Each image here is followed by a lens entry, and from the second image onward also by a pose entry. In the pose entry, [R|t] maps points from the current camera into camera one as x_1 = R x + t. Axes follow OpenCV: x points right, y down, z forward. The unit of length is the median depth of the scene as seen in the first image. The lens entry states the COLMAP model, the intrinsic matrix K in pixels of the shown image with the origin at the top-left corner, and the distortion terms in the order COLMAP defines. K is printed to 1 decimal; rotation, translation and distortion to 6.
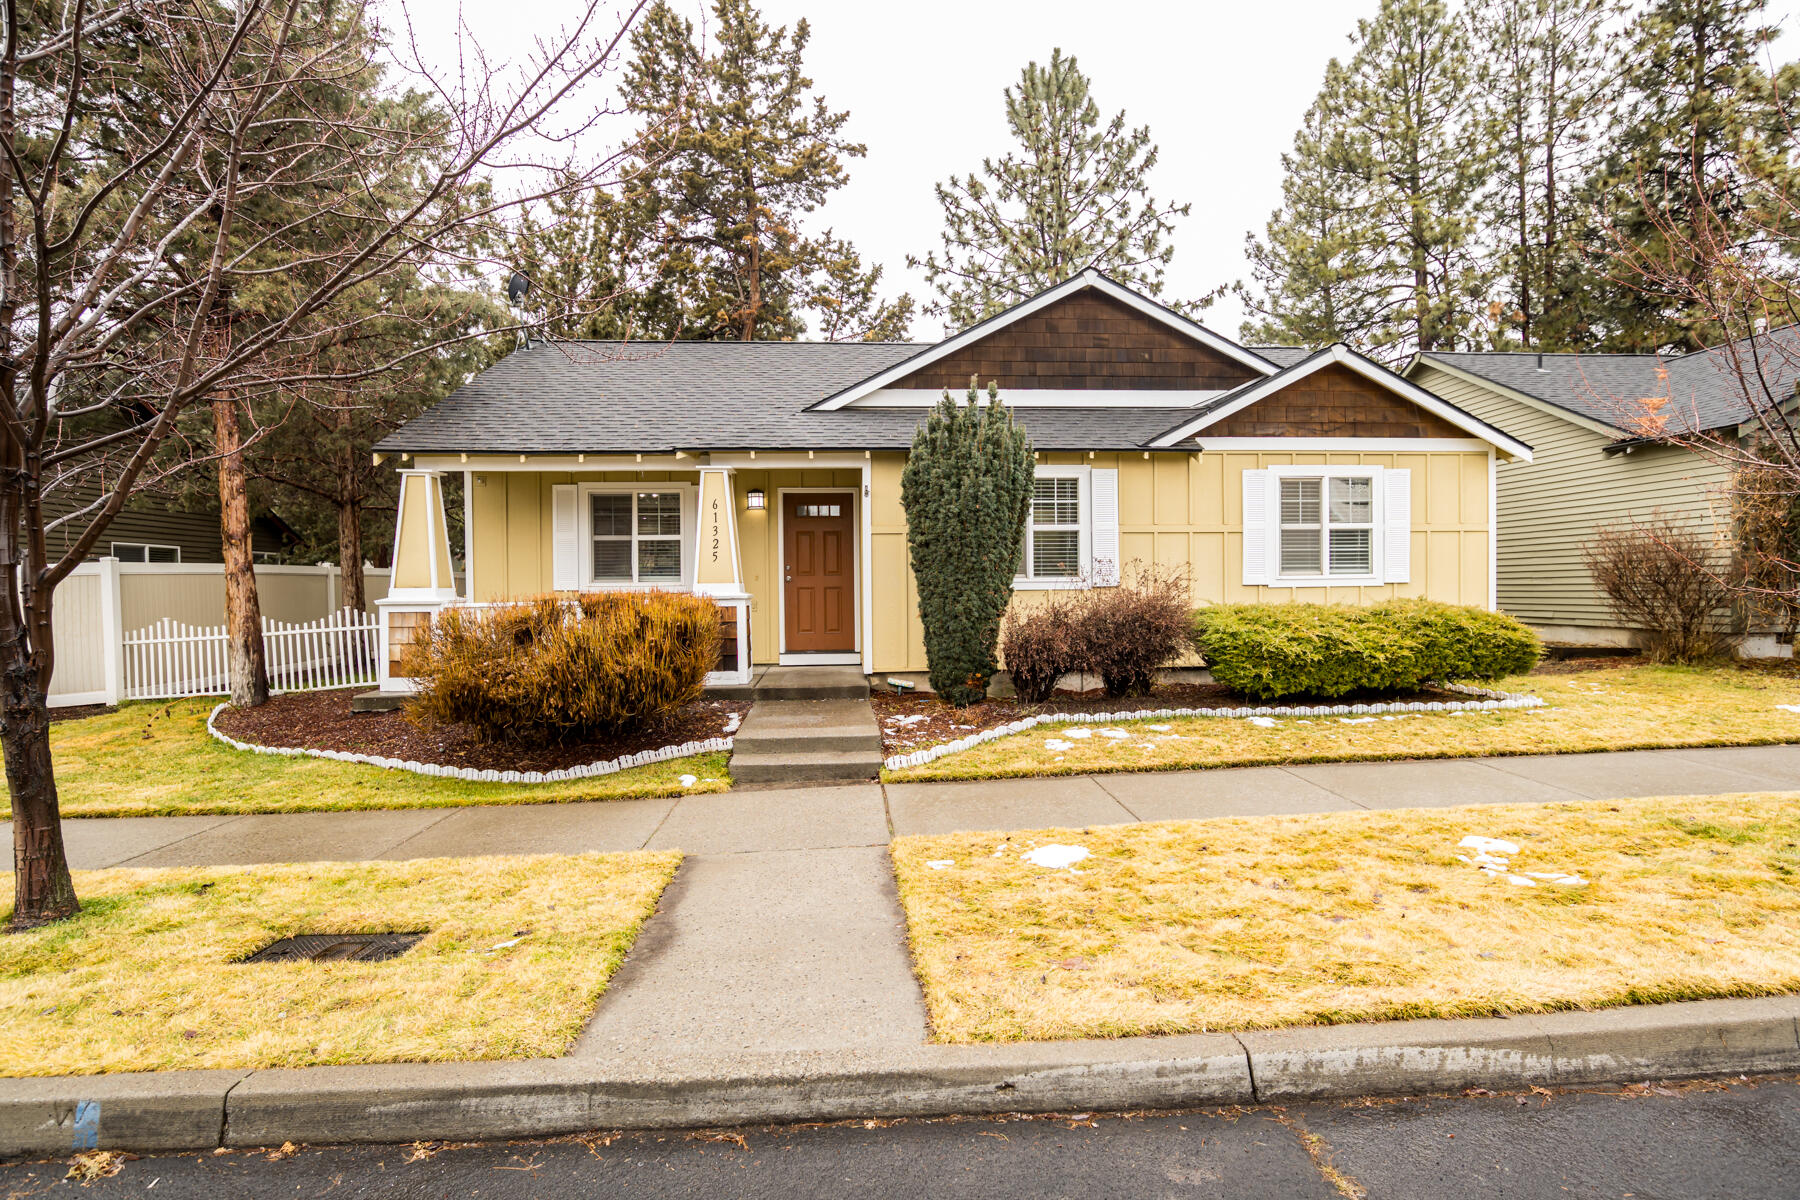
lens RADIAL K [[909.1, 0, 908.4], [0, 909.1, 604.7], [0, 0, 1]] dist [-0.019696, 0.009402]
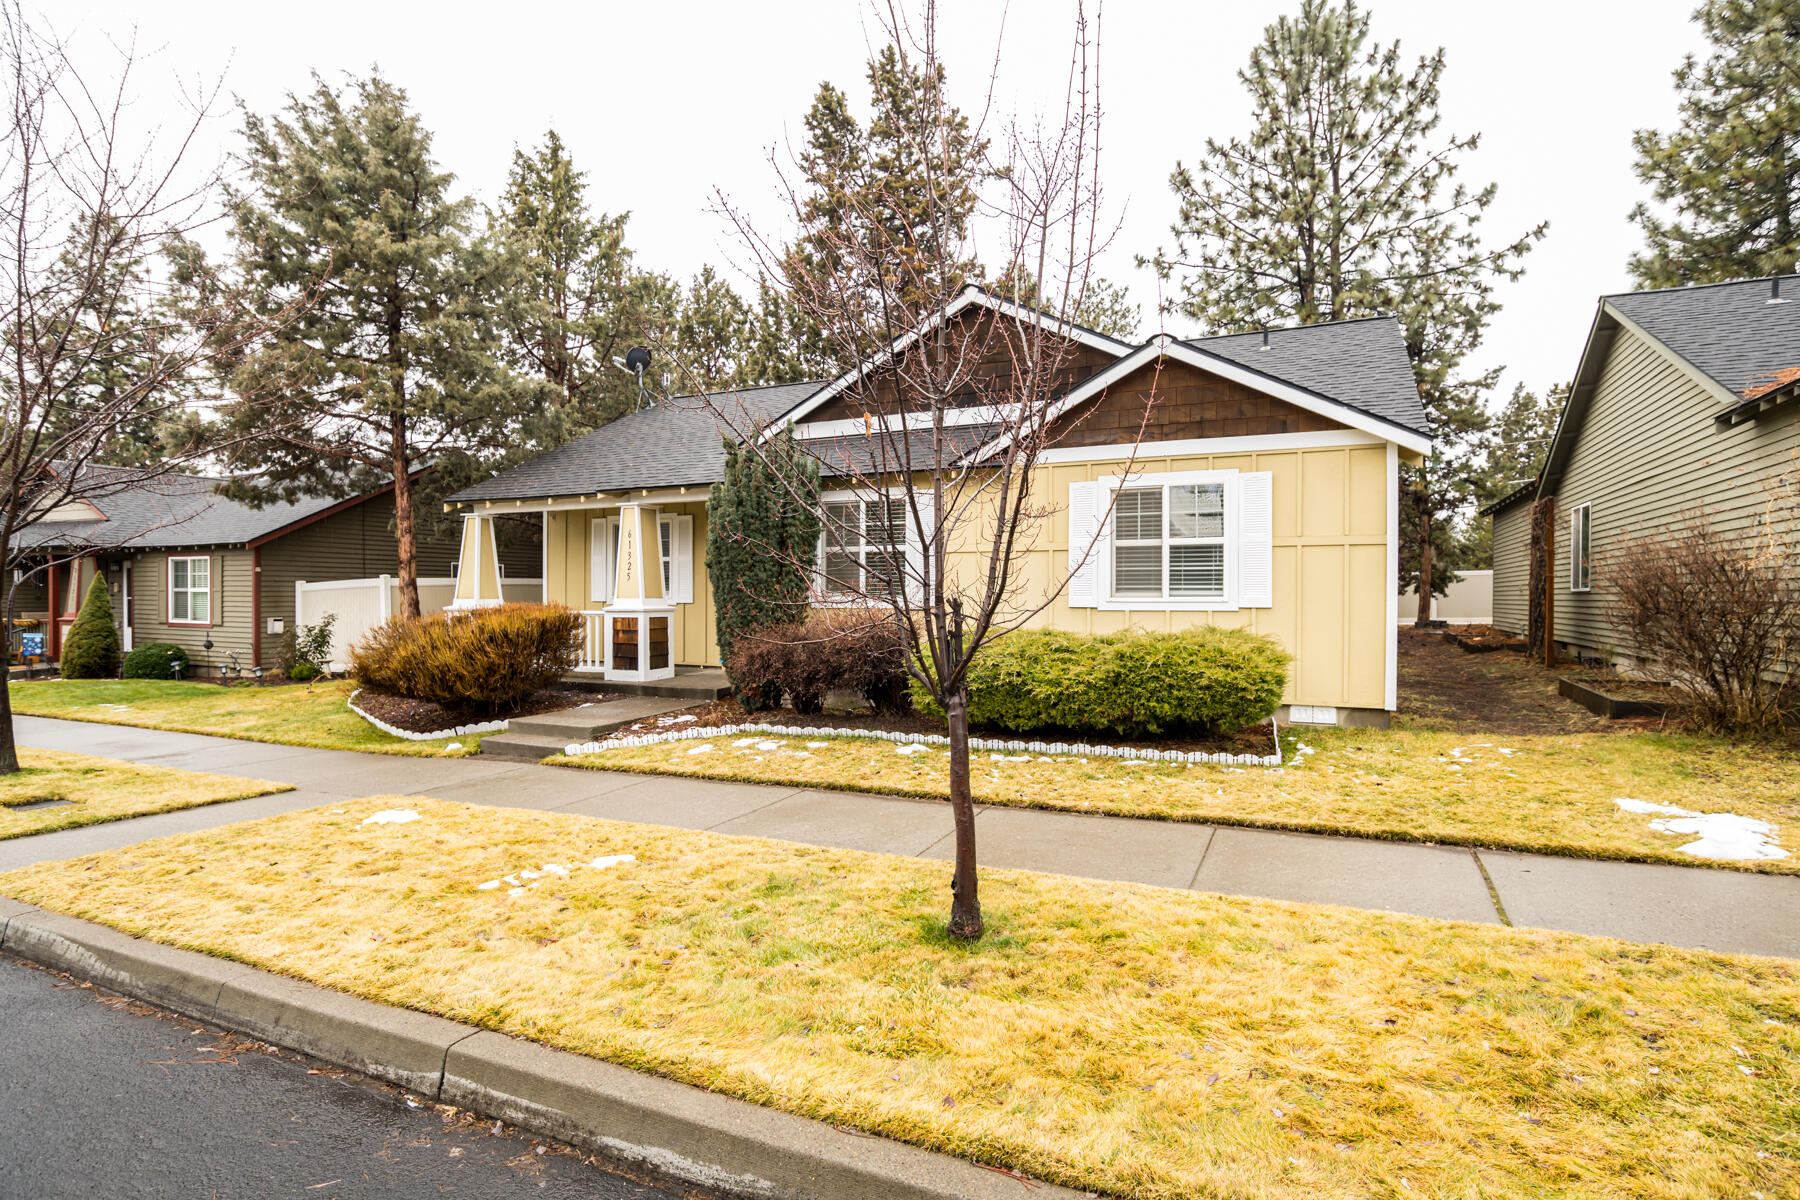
lens RADIAL K [[909.1, 0, 904.2], [0, 909.1, 604.7], [0, 0, 1]] dist [-0.019696, 0.009402]
pose [[0.870393, 0.017038, -0.492063, 0.673304], [-0.020088, 0.999798, -0.000915, -0.020020], [0.491948, 0.010681, 0.870559, 0.109319]]
